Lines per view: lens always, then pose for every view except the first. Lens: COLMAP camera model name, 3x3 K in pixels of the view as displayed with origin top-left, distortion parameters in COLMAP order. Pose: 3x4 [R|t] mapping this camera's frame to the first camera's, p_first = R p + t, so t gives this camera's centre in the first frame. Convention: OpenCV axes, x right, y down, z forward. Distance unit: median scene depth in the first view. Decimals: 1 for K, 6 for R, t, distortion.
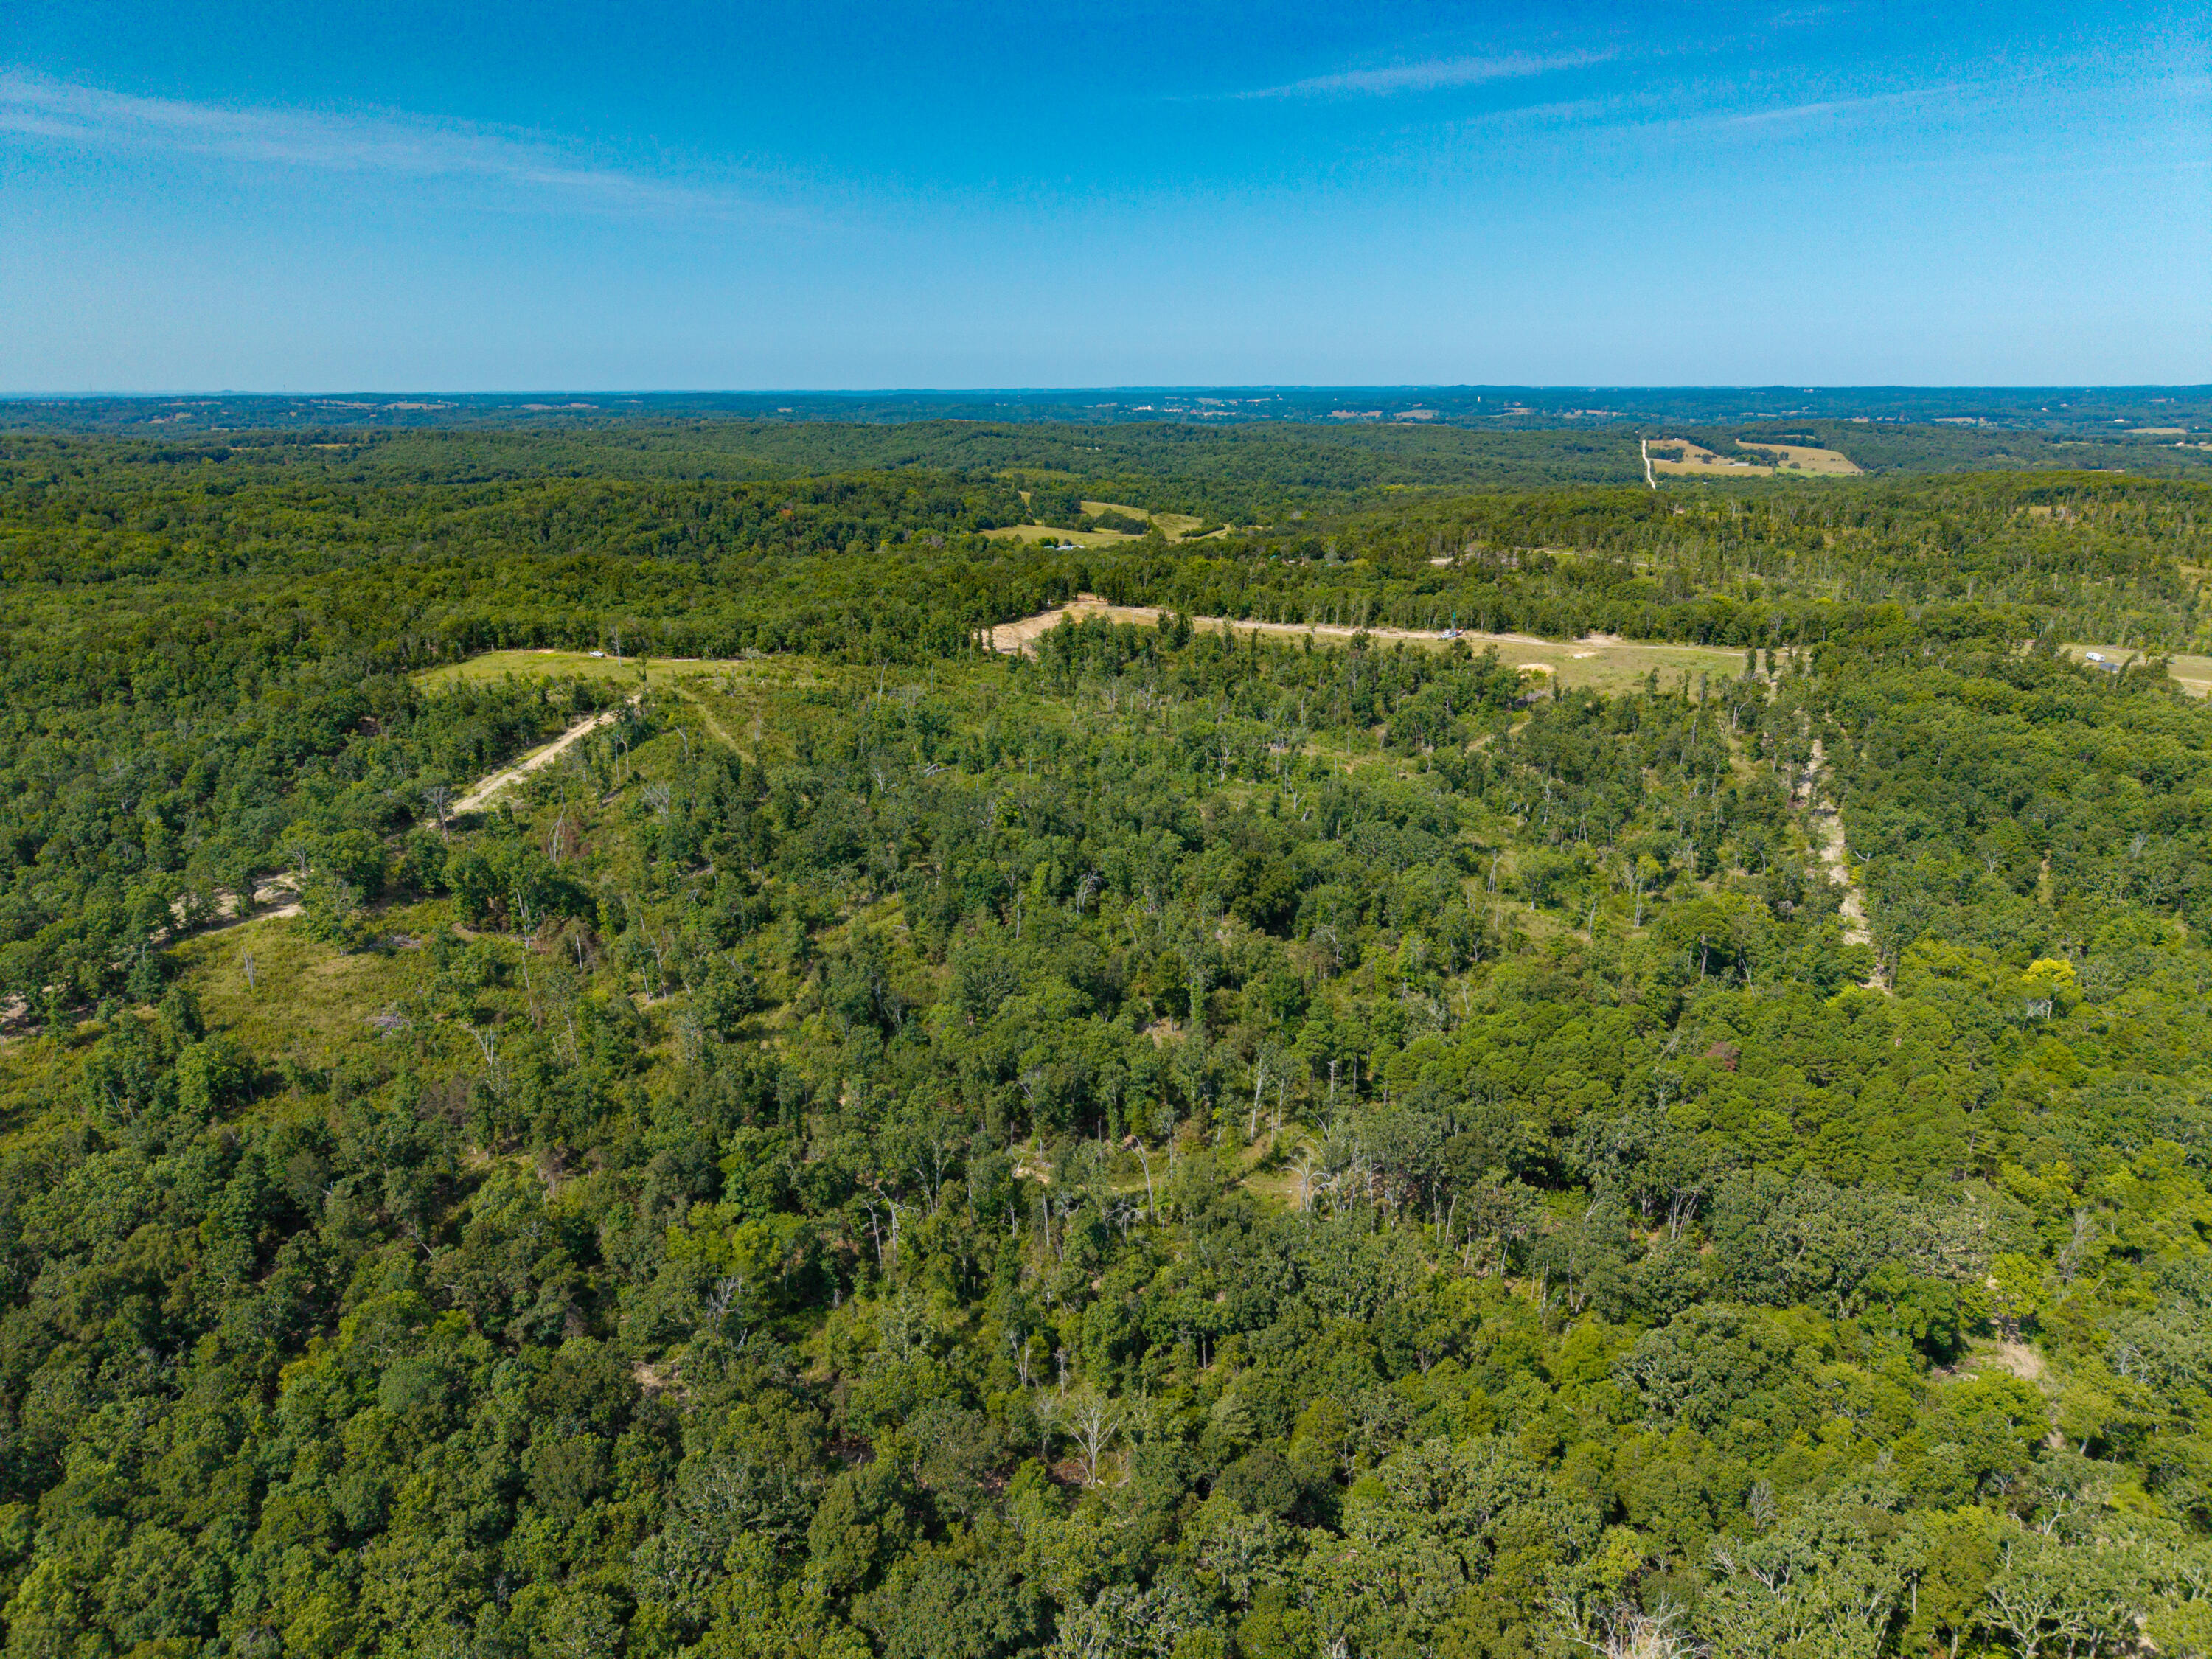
lens RADIAL K [[1489.0, 0, 1090.1], [0, 1489.0, 835.0], [0, 0, 1]] dist [0.016031, -0.016275]
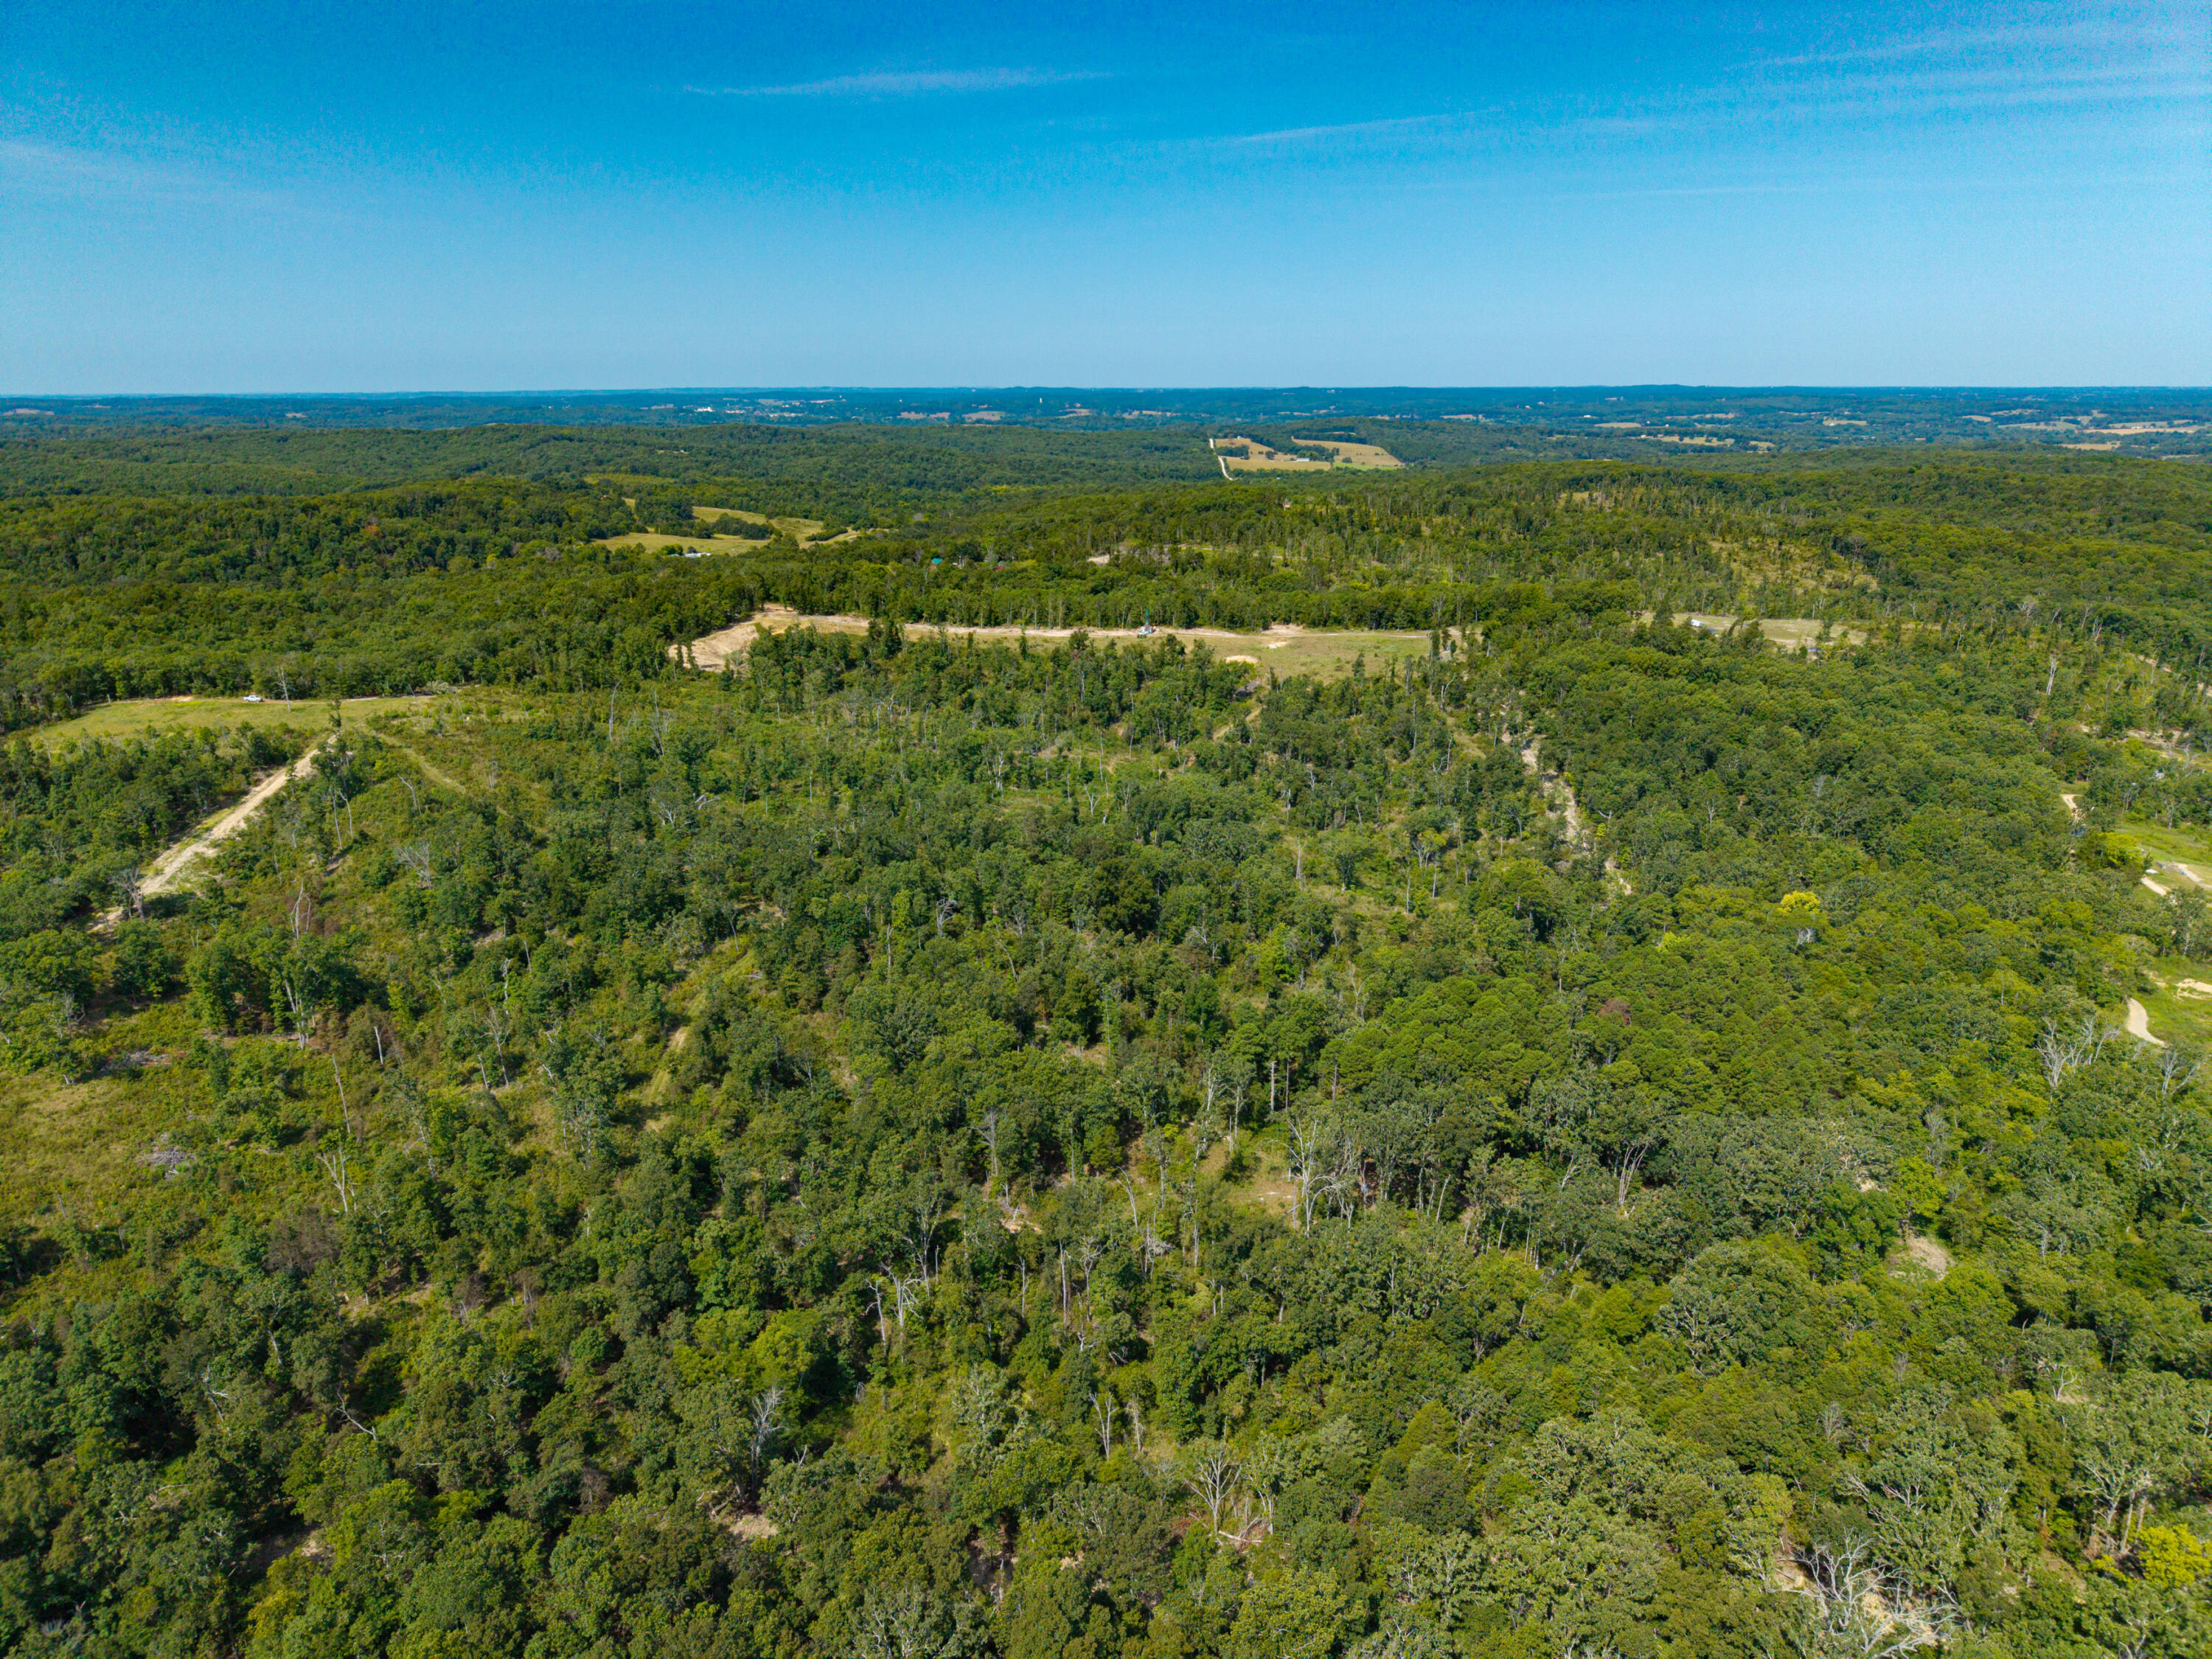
lens RADIAL K [[1489.0, 0, 1103.5], [0, 1489.0, 838.4], [0, 0, 1]] dist [0.016031, -0.016275]
pose [[0.958221, -0.084767, 0.273179, -0.119044], [0.084420, 0.996345, 0.013050, -0.011927], [-0.273286, 0.010557, 0.961875, 0.039385]]
